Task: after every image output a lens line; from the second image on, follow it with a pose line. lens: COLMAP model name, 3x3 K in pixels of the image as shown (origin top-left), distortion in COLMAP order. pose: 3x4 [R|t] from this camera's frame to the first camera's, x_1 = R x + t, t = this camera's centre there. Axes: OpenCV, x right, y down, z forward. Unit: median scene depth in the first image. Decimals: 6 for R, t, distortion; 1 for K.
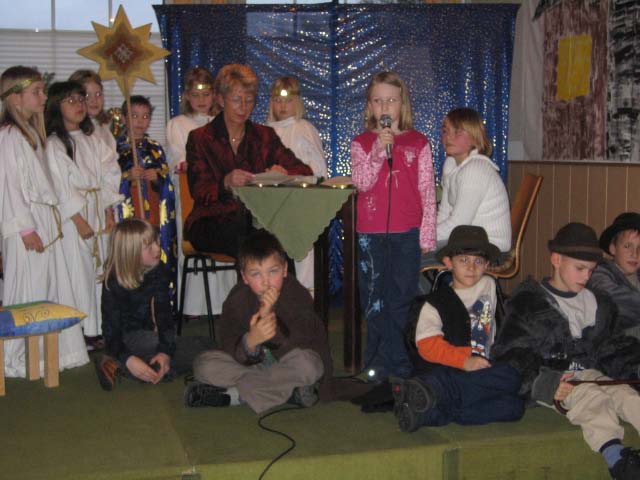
lens RADIAL K [[960.2, 0, 325.0], [0, 960.2, 244.6], [0, 0, 1]] dist [0.041256, 0.000000]
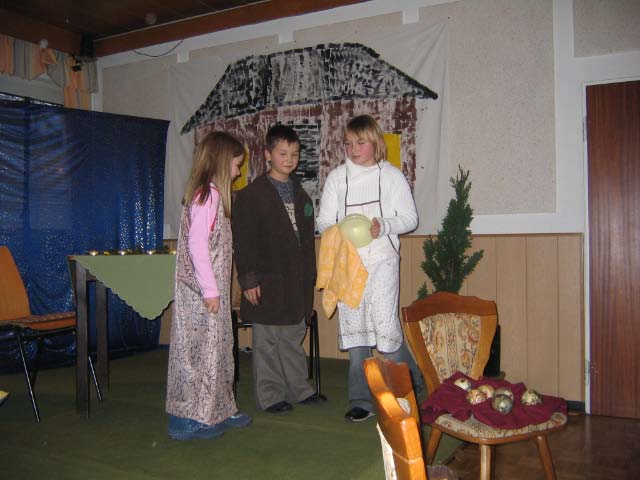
lens RADIAL K [[696.7, 0, 319.4], [0, 696.7, 239.0], [0, 0, 1]] dist [-0.000142, 0.000000]
pose [[0.727520, -0.010009, 0.686014, -0.320985], [0.081525, 0.994071, -0.071954, -0.002963], [-0.681226, 0.108275, 0.724022, 0.196577]]
